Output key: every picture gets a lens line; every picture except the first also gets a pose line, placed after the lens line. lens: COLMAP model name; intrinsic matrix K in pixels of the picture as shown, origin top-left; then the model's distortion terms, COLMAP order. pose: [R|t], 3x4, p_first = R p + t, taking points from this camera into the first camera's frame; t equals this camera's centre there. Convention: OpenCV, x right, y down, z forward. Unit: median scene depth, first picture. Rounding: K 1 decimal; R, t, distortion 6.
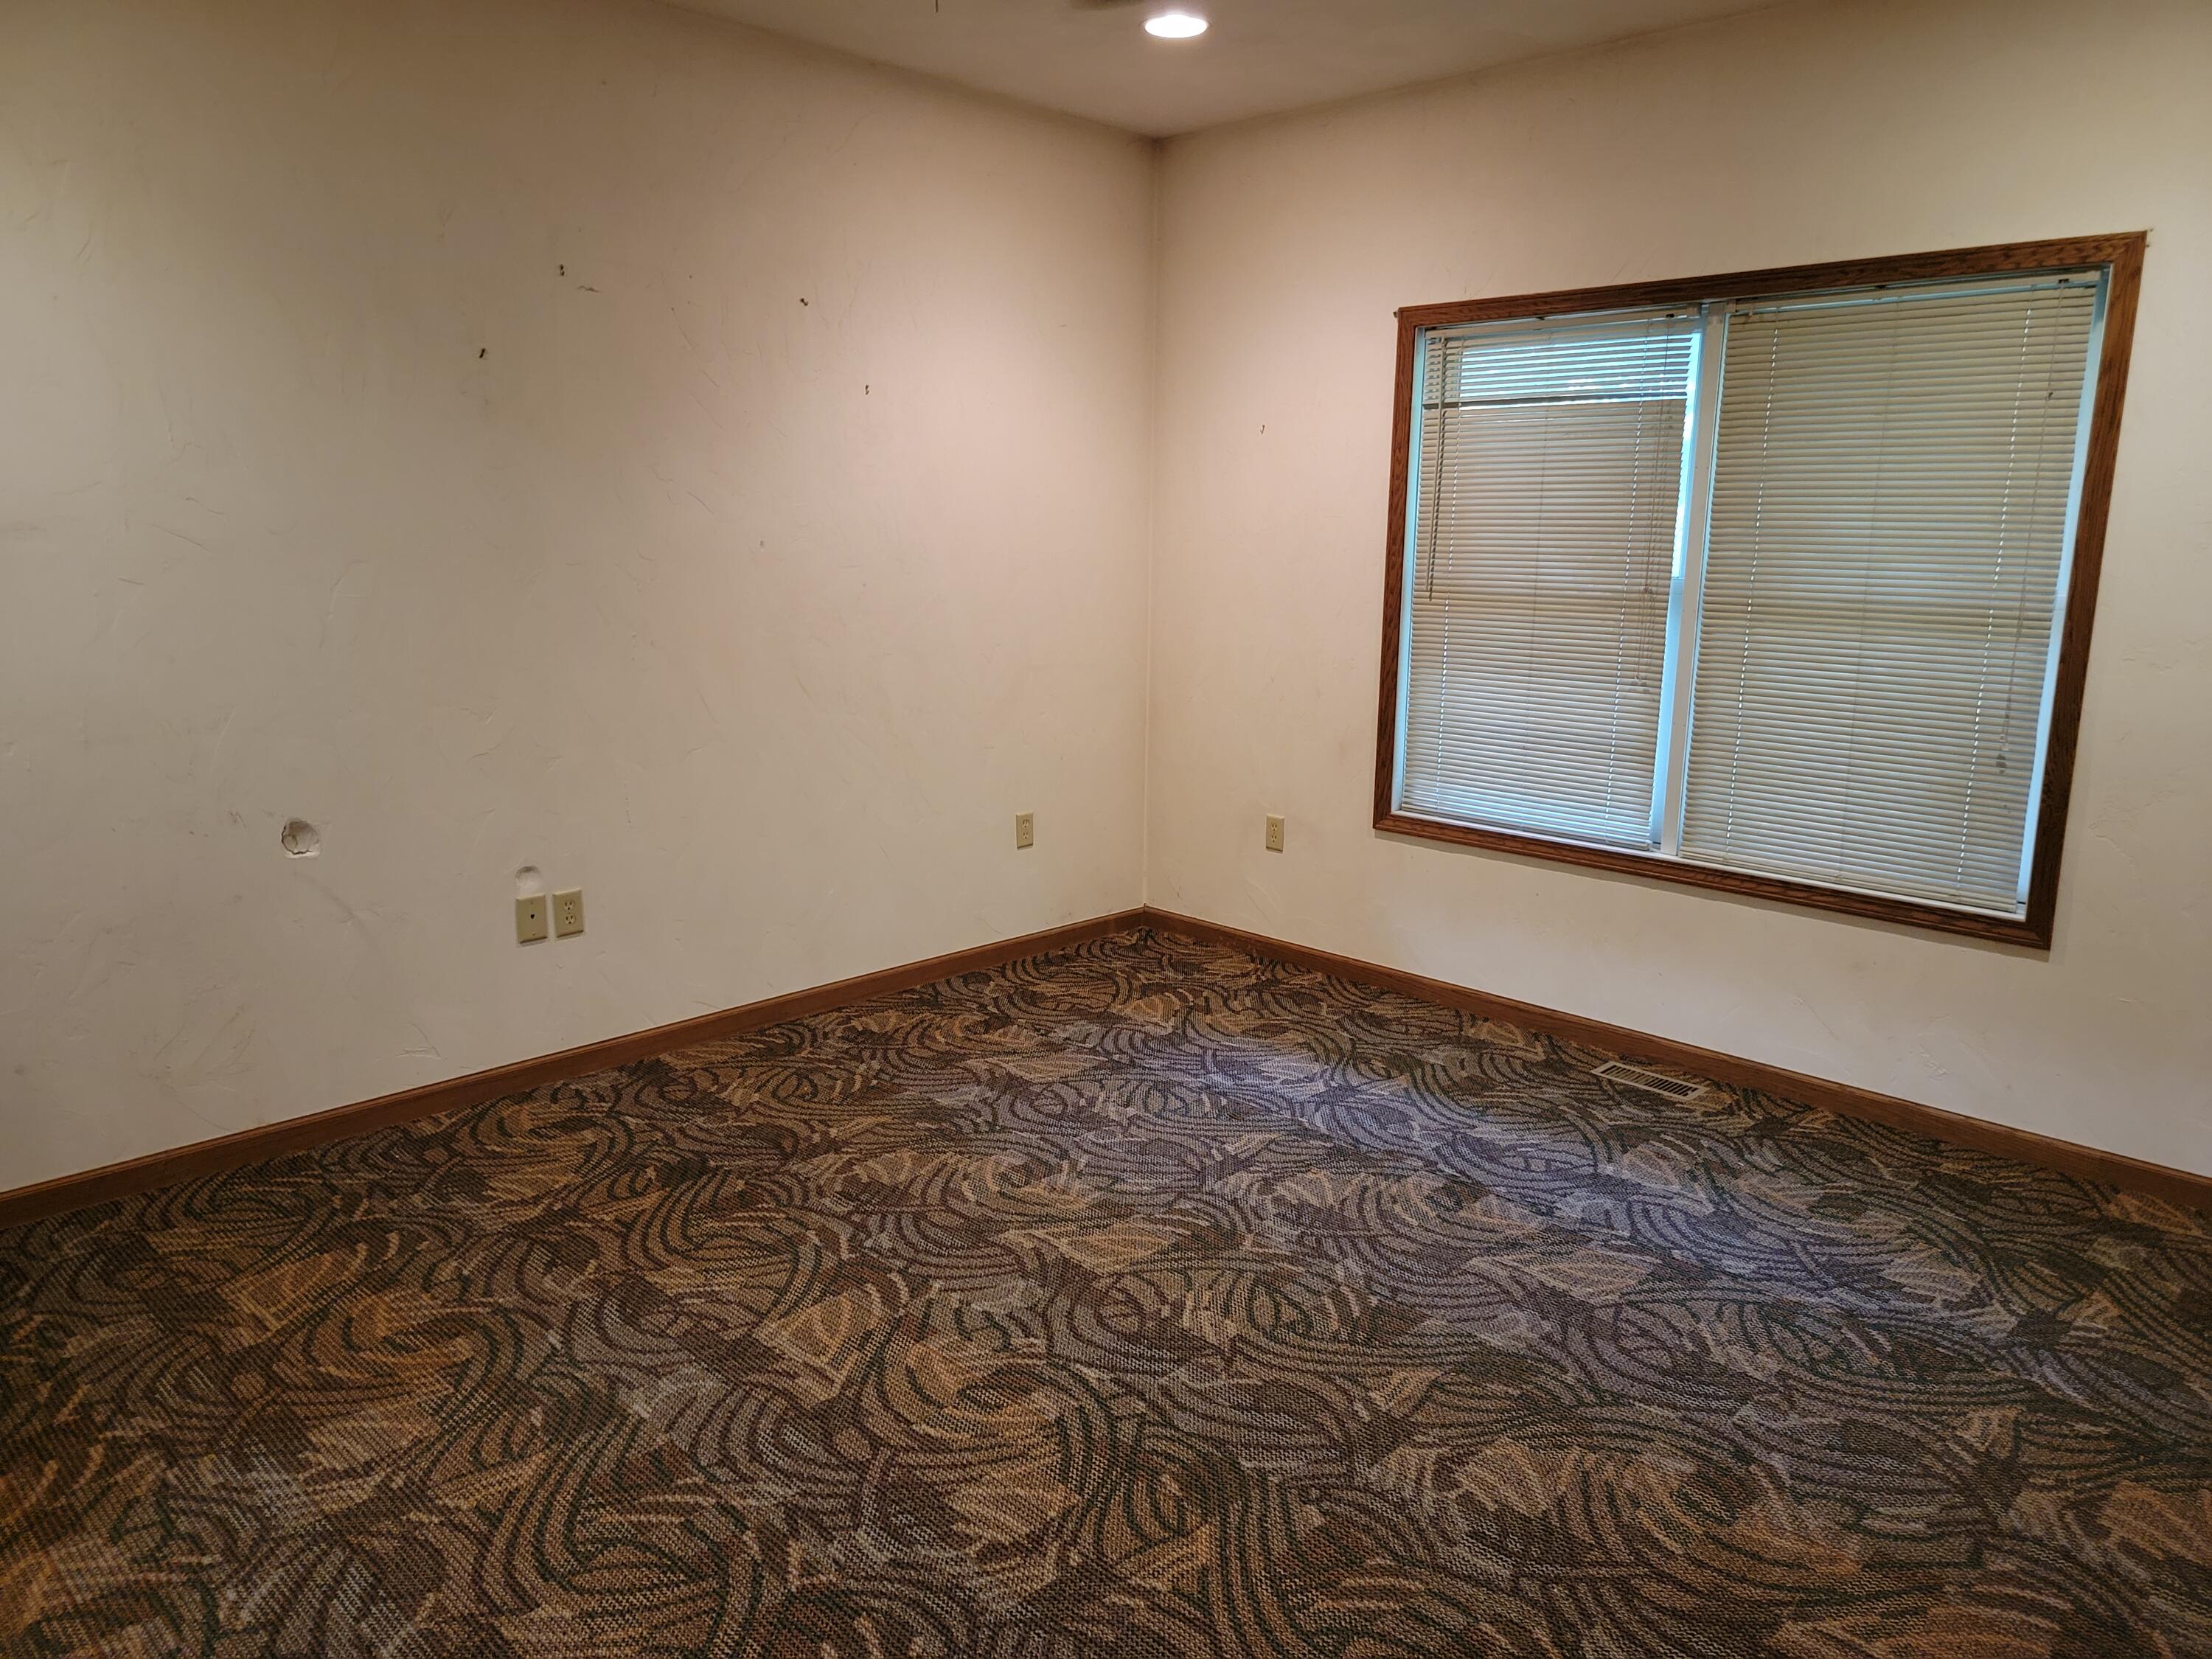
lens RADIAL K [[1552.1, 0, 1144.6], [0, 1552.1, 824.8], [0, 0, 1]] dist [0.094635, -0.090366]
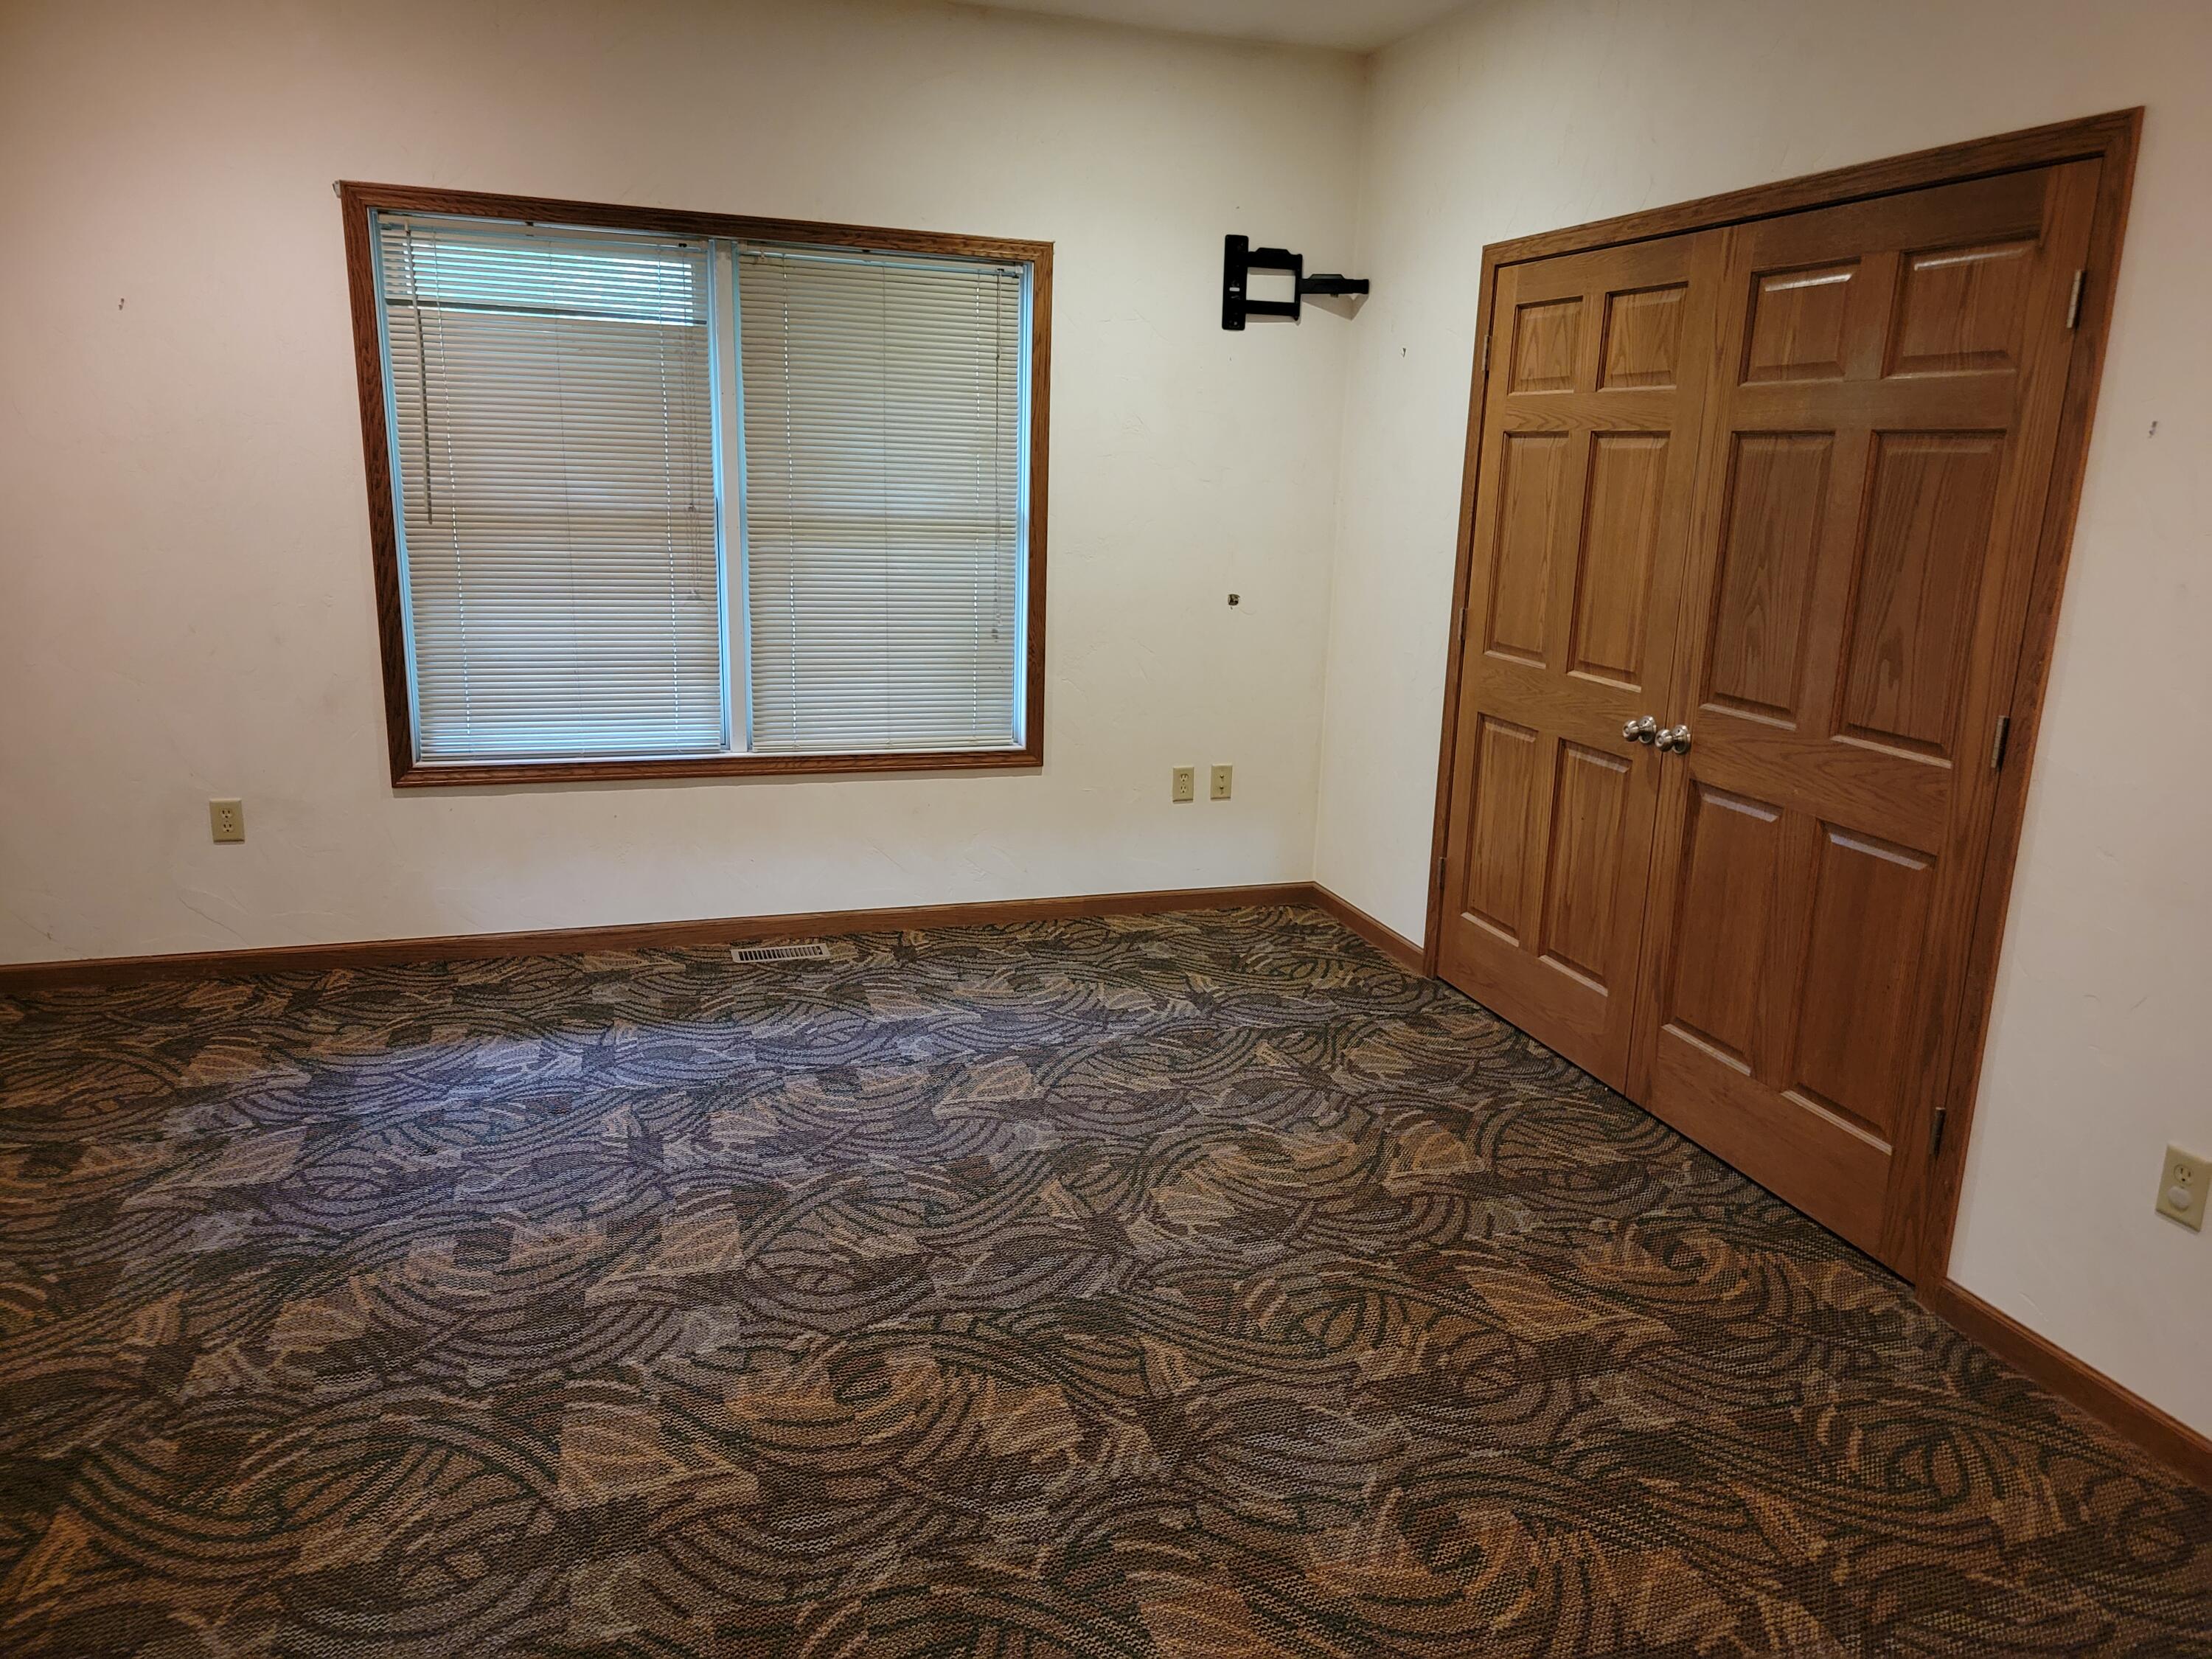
lens RADIAL K [[1552.1, 0, 1144.6], [0, 1552.1, 824.8], [0, 0, 1]] dist [0.094635, -0.090366]
pose [[0.451875, -0.209161, 0.867214, -0.539634], [0.149675, 0.976120, 0.157437, -0.066374], [-0.879435, 0.058659, 0.472391, 0.260273]]
